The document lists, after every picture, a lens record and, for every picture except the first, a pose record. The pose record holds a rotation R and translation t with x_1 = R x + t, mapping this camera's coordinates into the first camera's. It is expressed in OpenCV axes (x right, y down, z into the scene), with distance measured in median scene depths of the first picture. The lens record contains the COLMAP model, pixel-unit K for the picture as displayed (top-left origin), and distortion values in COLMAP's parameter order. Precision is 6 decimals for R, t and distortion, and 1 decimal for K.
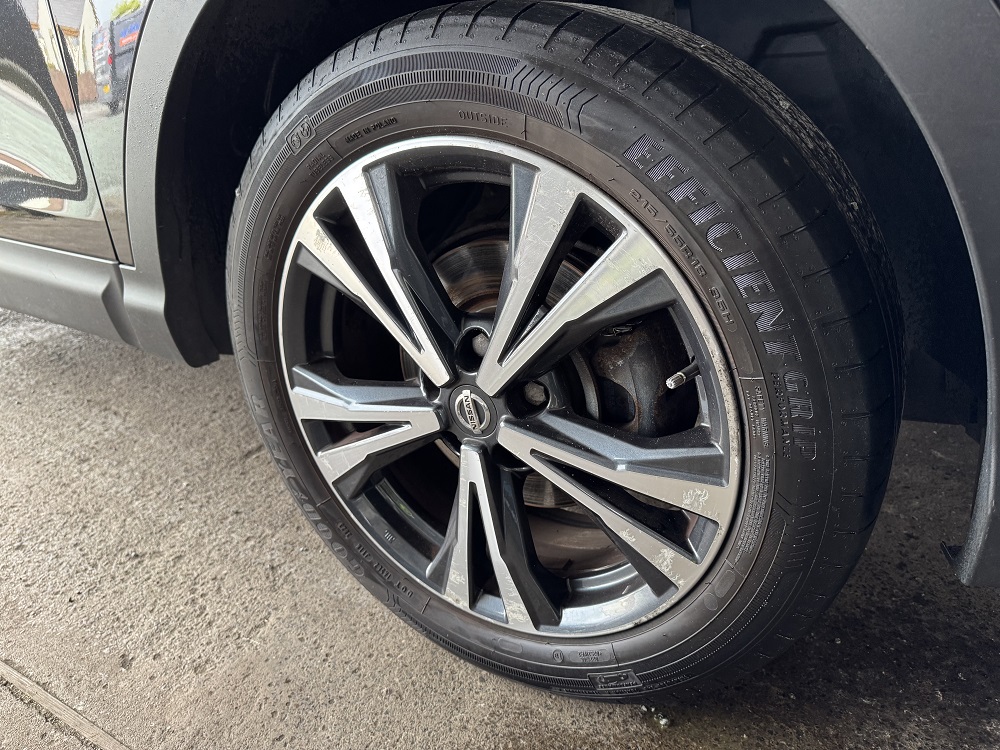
lens RADIAL K [[698.0, 0, 499.1], [0, 698.0, 371.6], [0, 0, 1]] dist [-0.012035, -0.011900]
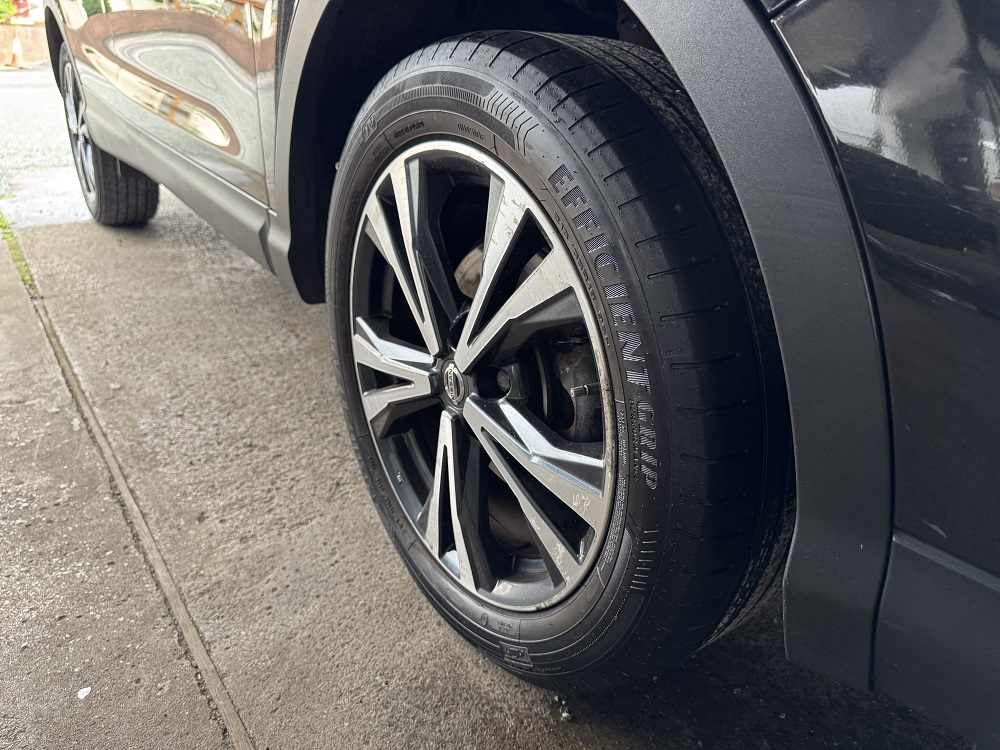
lens RADIAL K [[698.0, 0, 526.8], [0, 698.0, 374.5], [0, 0, 1]] dist [-0.012035, -0.011900]
pose [[0.923897, 0.237578, -0.299952, 0.370880], [-0.237841, 0.970629, 0.036204, -0.024619], [0.299744, 0.037892, 0.953267, -0.049701]]
